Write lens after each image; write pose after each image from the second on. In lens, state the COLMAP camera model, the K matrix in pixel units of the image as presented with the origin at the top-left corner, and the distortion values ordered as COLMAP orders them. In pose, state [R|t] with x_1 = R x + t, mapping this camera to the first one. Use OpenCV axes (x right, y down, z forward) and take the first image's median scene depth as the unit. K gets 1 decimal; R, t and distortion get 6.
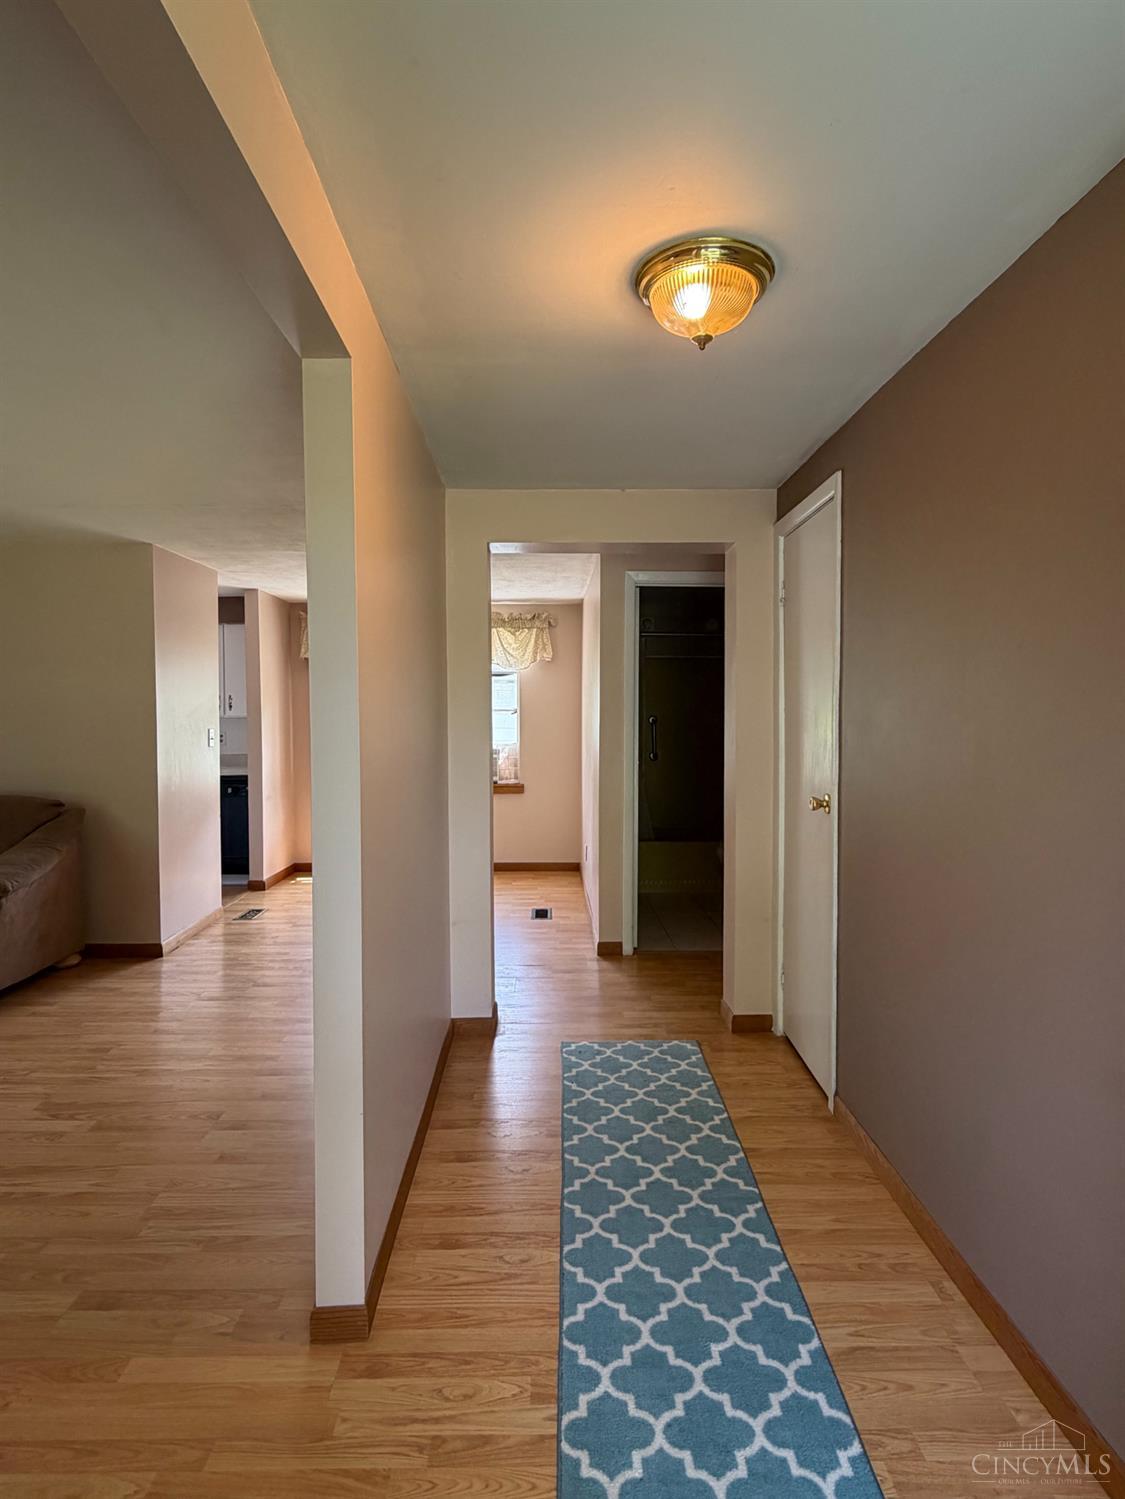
lens RADIAL K [[786.8, 0, 562.5], [0, 786.8, 749.5], [0, 0, 1]] dist [0.003372, -0.002955]
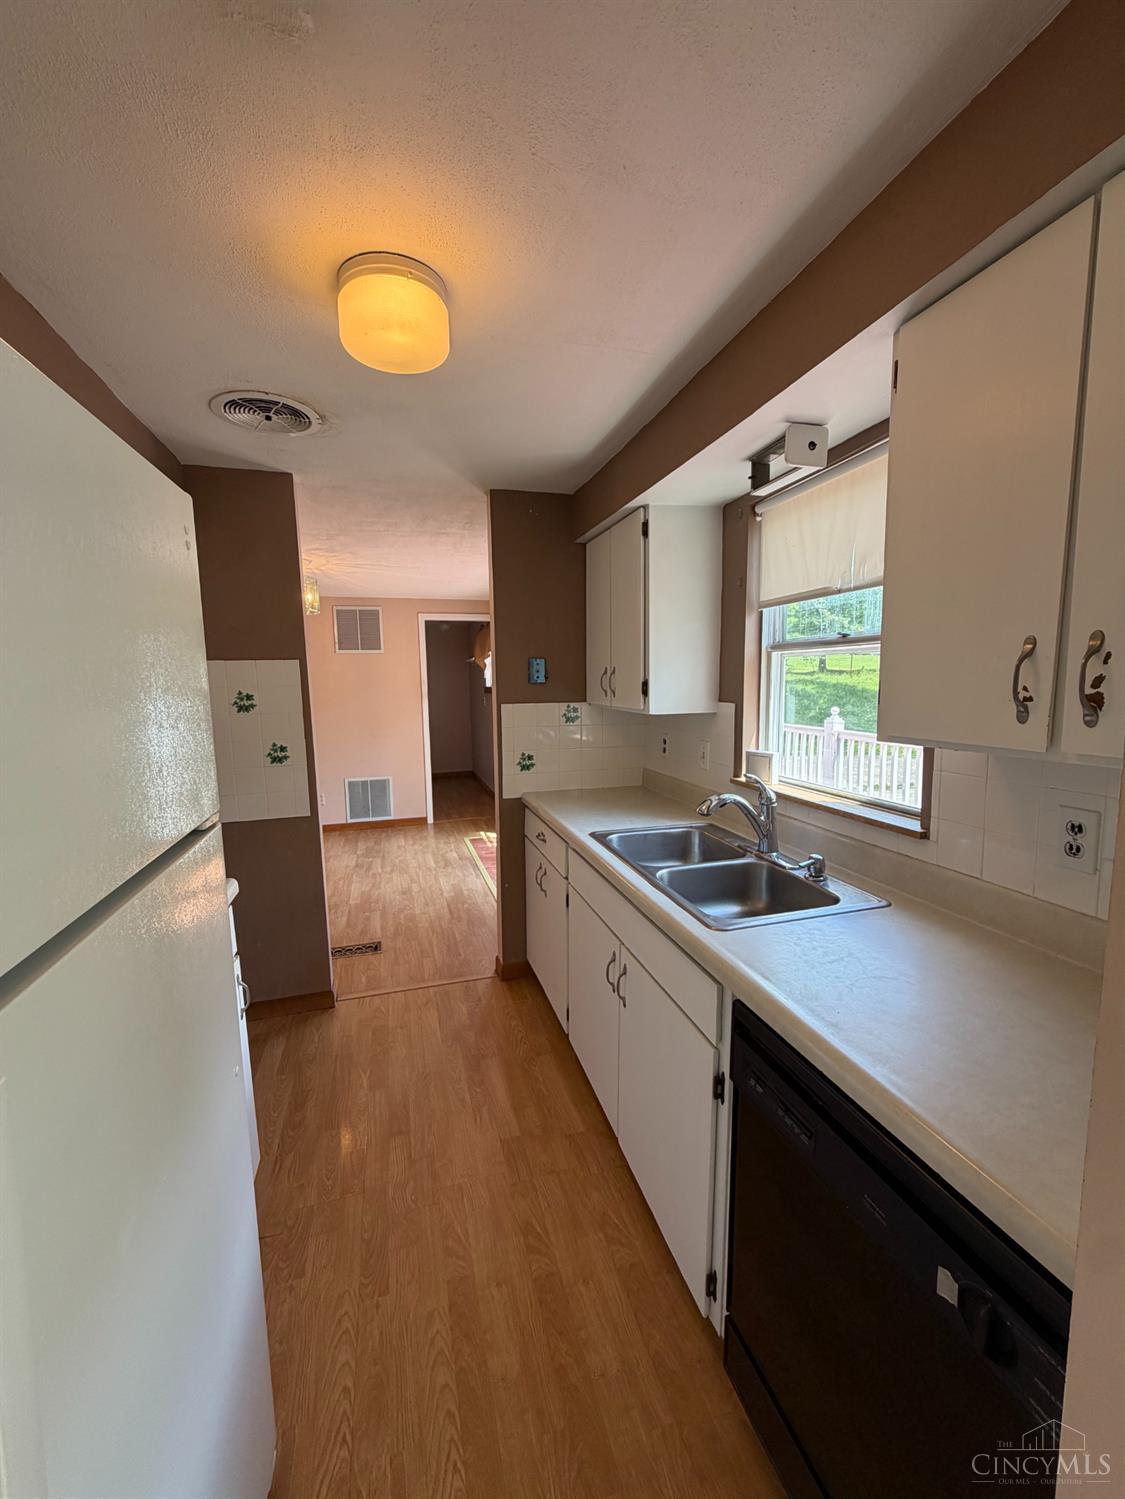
lens RADIAL K [[591.8, 0, 562.5], [0, 591.8, 749.5], [0, 0, 1]] dist [-0.002435, -0.000253]
pose [[0.257938, 0.109766, -0.959906, -0.647198], [-0.026454, 0.993955, 0.106551, -0.107677], [0.965799, -0.002090, 0.259283, 1.684657]]
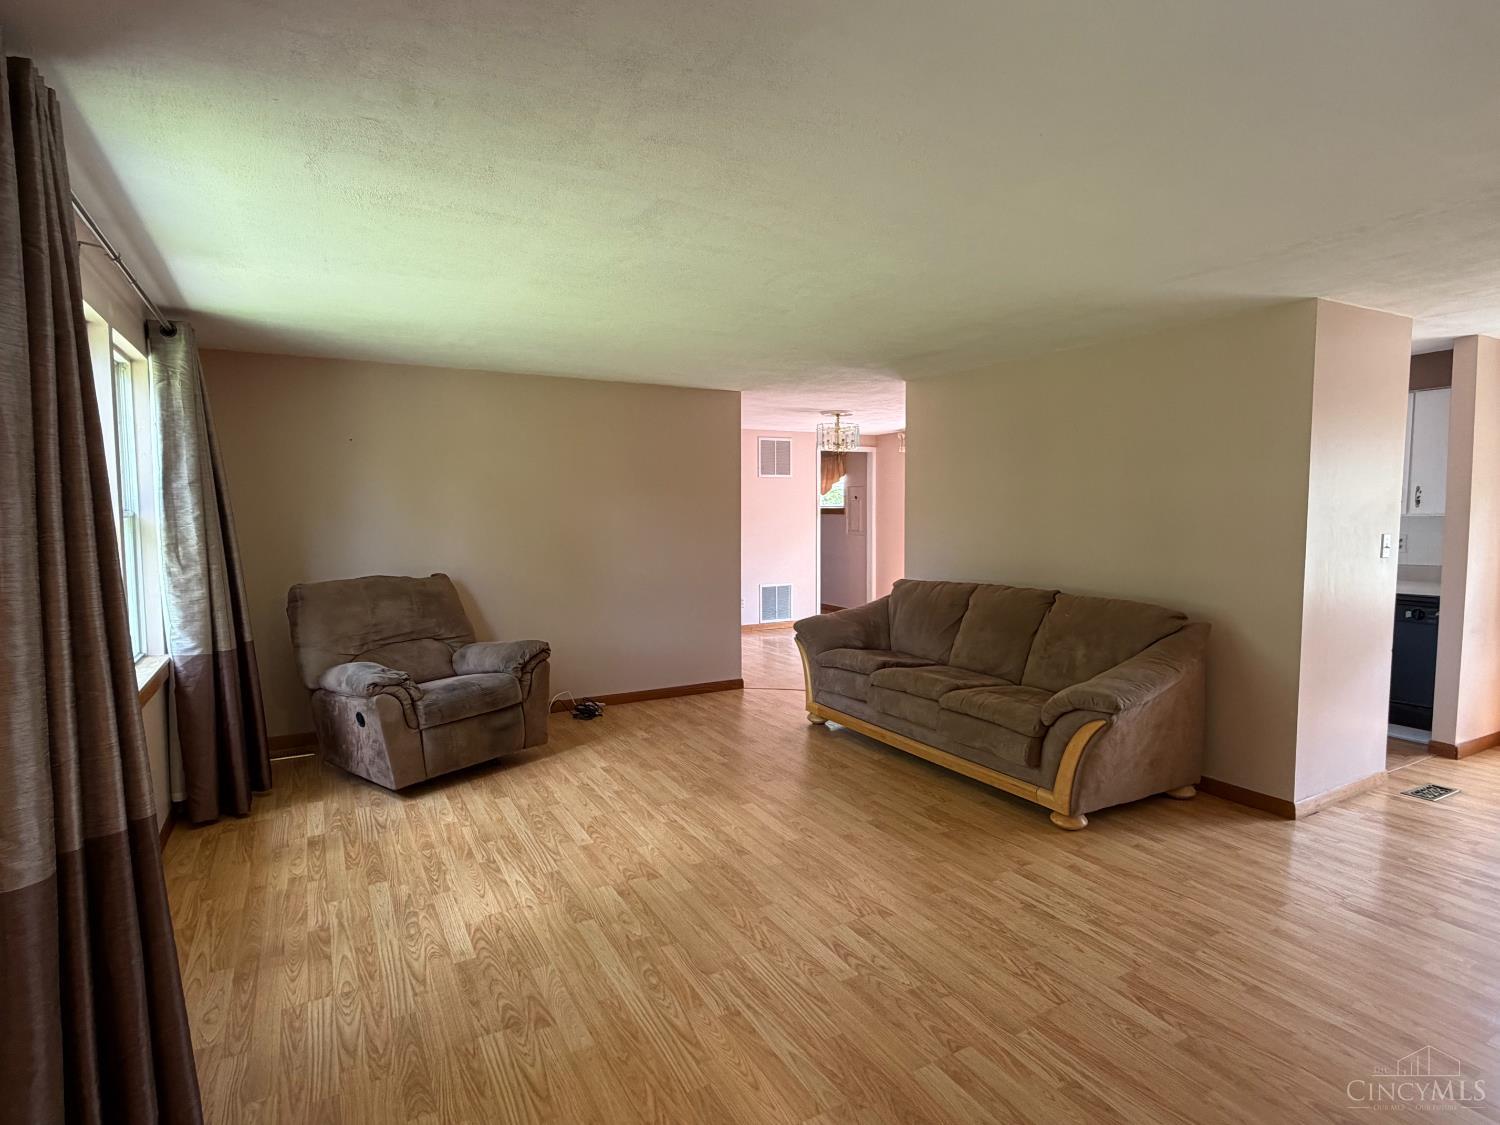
lens RADIAL K [[787.3, 0, 750.0], [0, 787.3, 562.5], [0, 0, 1]] dist [0.003372, -0.002955]
pose [[0.458380, 0.059894, -0.886736, -0.091263], [-0.034721, 0.998172, 0.049472, -0.023451], [0.888078, 0.008111, 0.459622, 0.186203]]
